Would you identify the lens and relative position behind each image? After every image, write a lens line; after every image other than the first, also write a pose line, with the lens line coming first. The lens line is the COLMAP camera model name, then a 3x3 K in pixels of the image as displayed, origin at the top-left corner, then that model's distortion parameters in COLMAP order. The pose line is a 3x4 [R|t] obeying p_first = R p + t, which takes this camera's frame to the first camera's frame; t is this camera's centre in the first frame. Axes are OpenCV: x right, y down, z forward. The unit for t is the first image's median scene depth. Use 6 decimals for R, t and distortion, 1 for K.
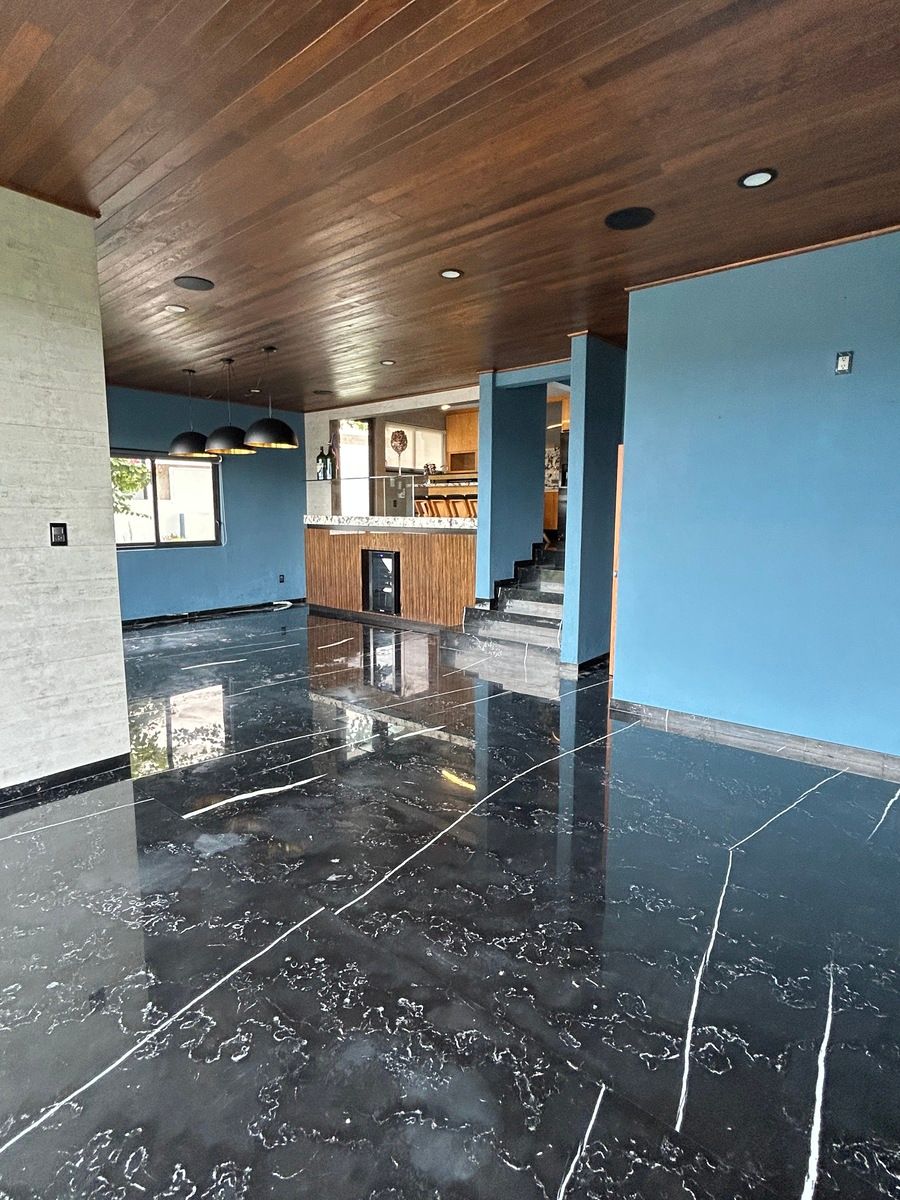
lens RADIAL K [[628.3, 0, 449.1], [0, 628.3, 598.6], [0, 0, 1]] dist [-0.003222, -0.000216]
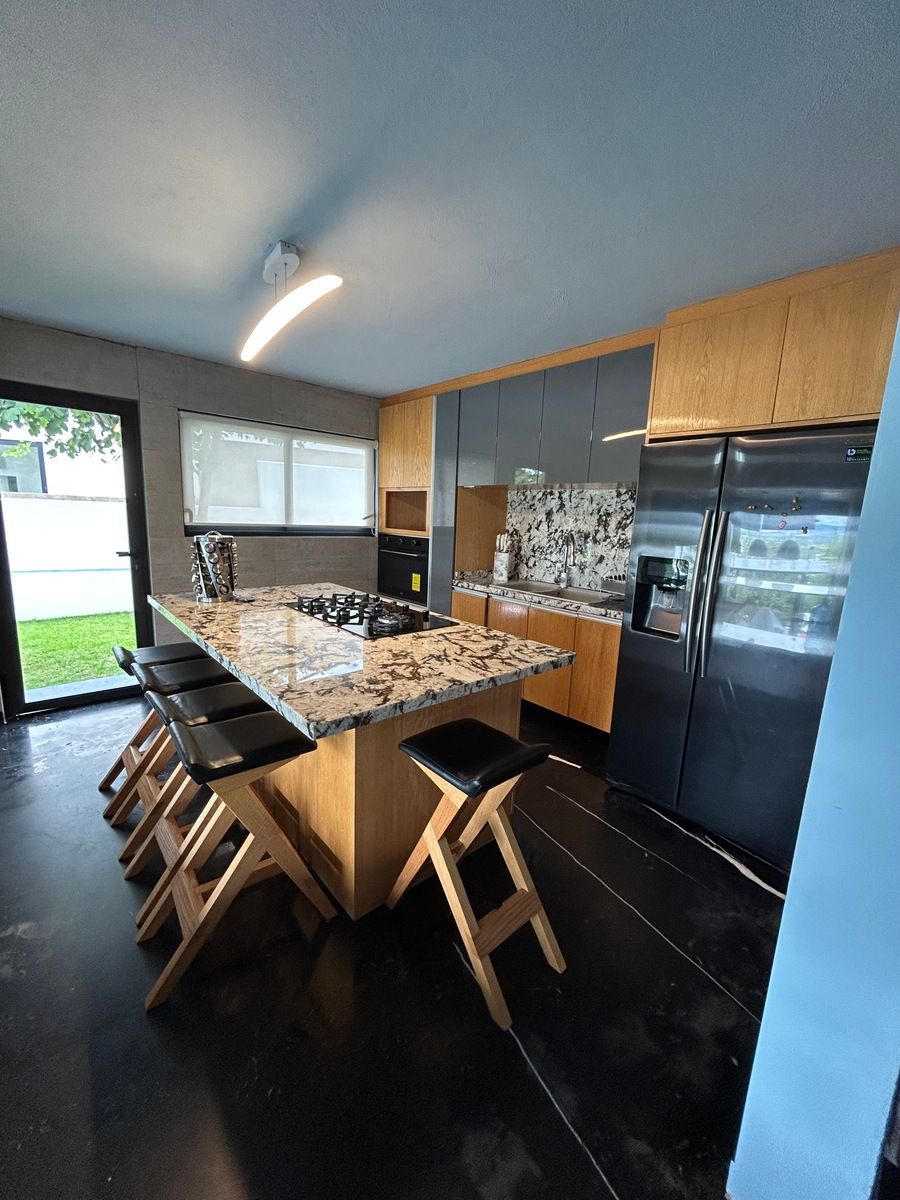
lens RADIAL K [[482.8, 0, 451.2], [0, 482.8, 598.5], [0, 0, 1]] dist [-0.002150, 0.000402]
pose [[0.988470, 0.065396, -0.136563, 0.111674], [-0.060175, 0.997303, 0.042017, -0.178608], [0.138943, -0.033315, 0.989740, 0.686130]]
